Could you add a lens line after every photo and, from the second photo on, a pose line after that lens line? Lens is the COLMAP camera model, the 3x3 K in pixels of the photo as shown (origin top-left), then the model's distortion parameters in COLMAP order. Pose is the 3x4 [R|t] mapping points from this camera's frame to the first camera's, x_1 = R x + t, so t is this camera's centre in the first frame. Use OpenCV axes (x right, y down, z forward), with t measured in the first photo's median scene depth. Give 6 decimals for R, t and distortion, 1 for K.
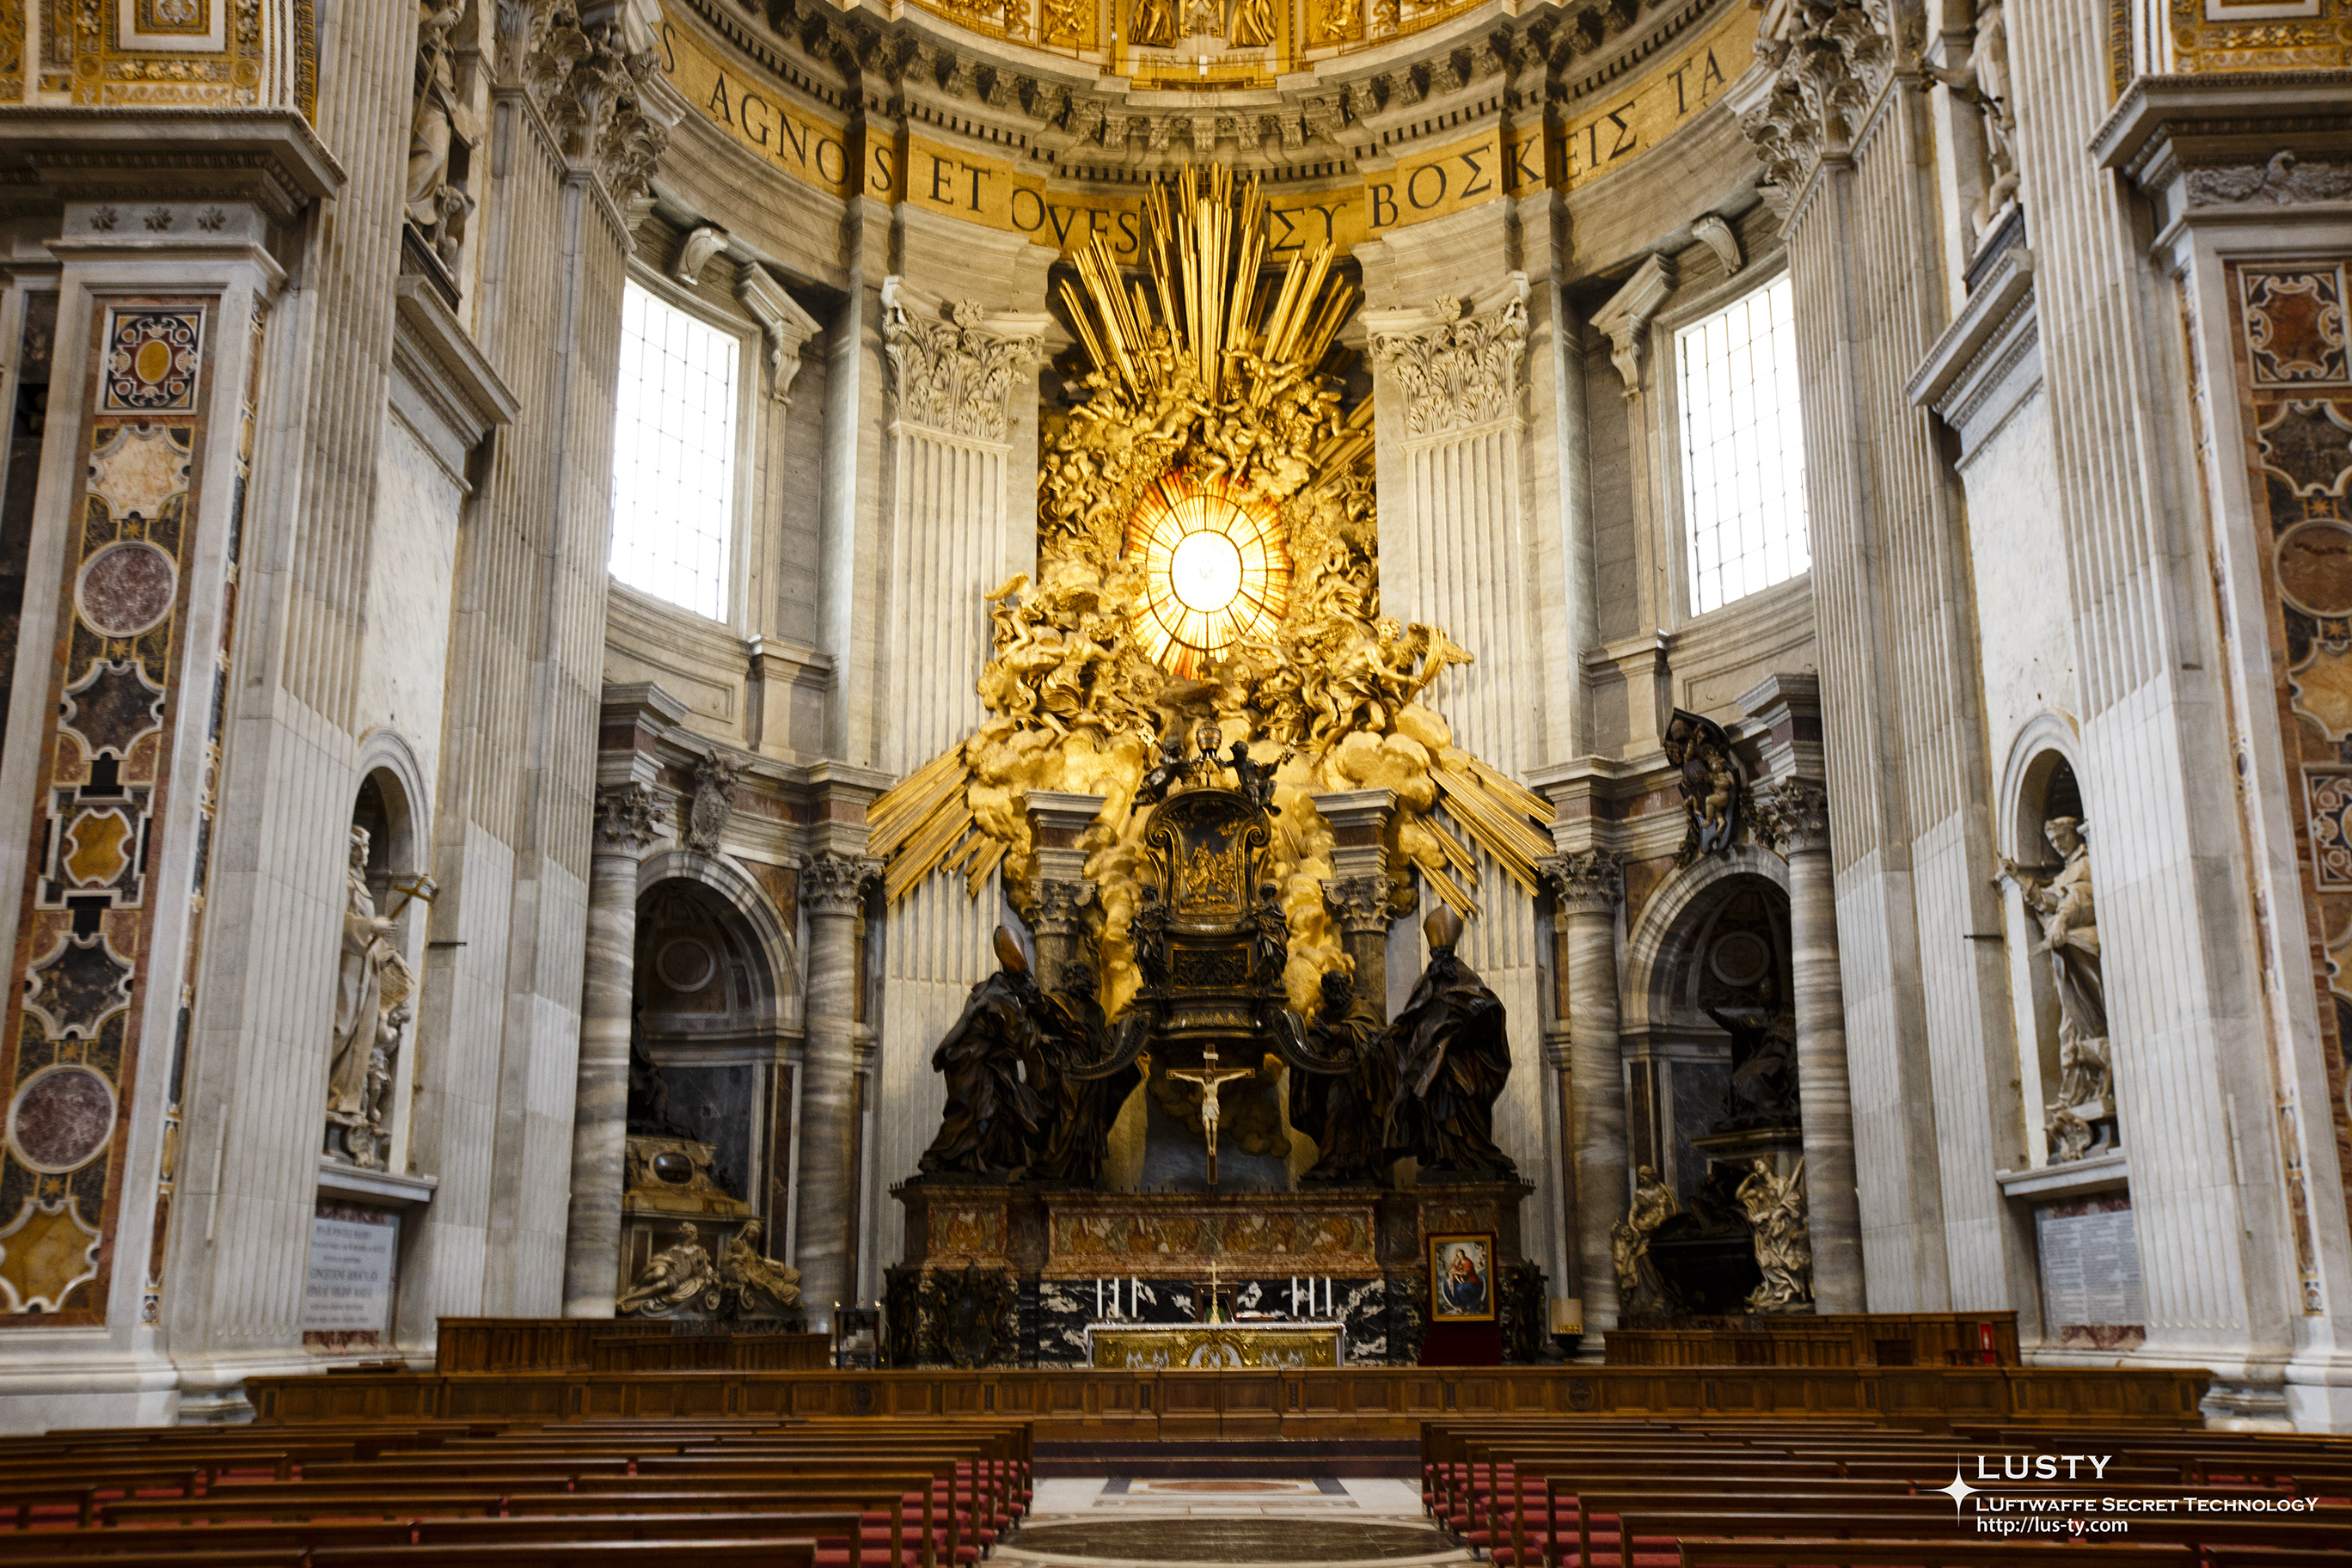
lens RADIAL K [[2239.3, 0, 1176.0], [0, 2239.3, 784.0], [0, 0, 1]] dist [-0.003150, 0.136344]
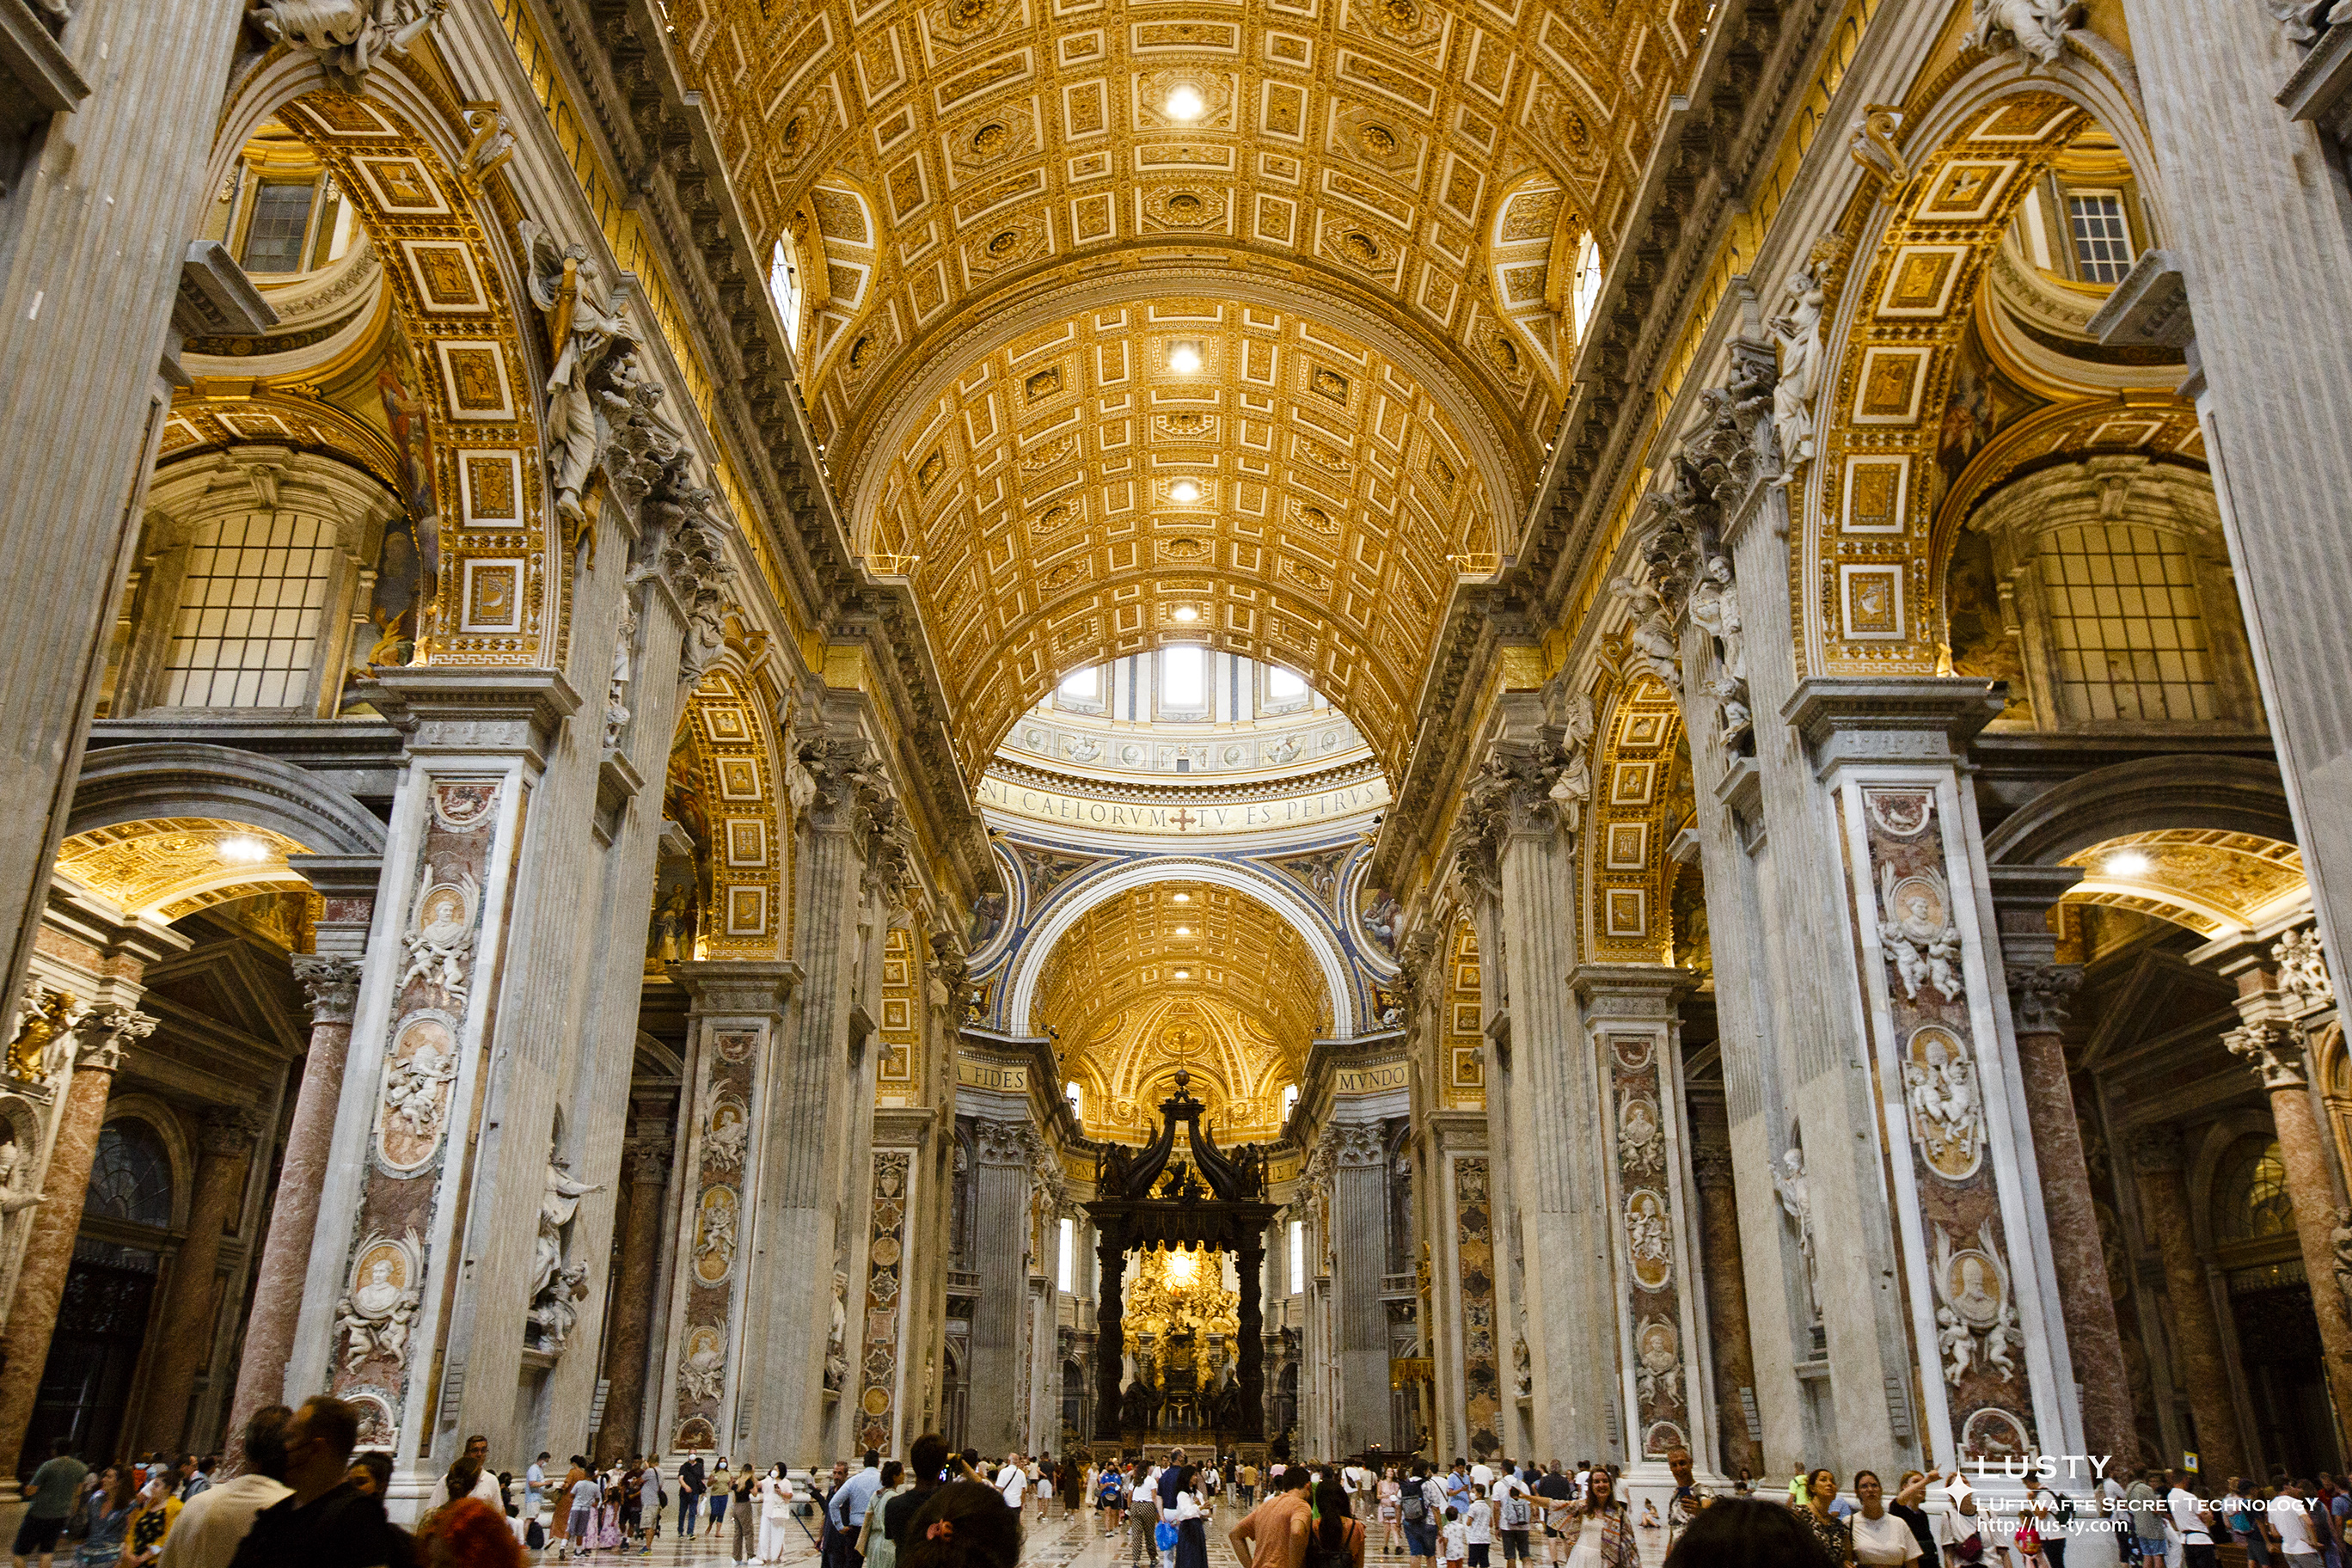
lens RADIAL K [[1778.0, 0, 1176.0], [0, 1778.0, 784.0], [0, 0, 1]] dist [-0.036634, 0.115433]
pose [[0.999892, 0.014459, 0.002617, -0.018598], [-0.014007, 0.991729, -0.127579, -0.599596], [-0.004440, 0.127529, 0.991825, -2.481959]]
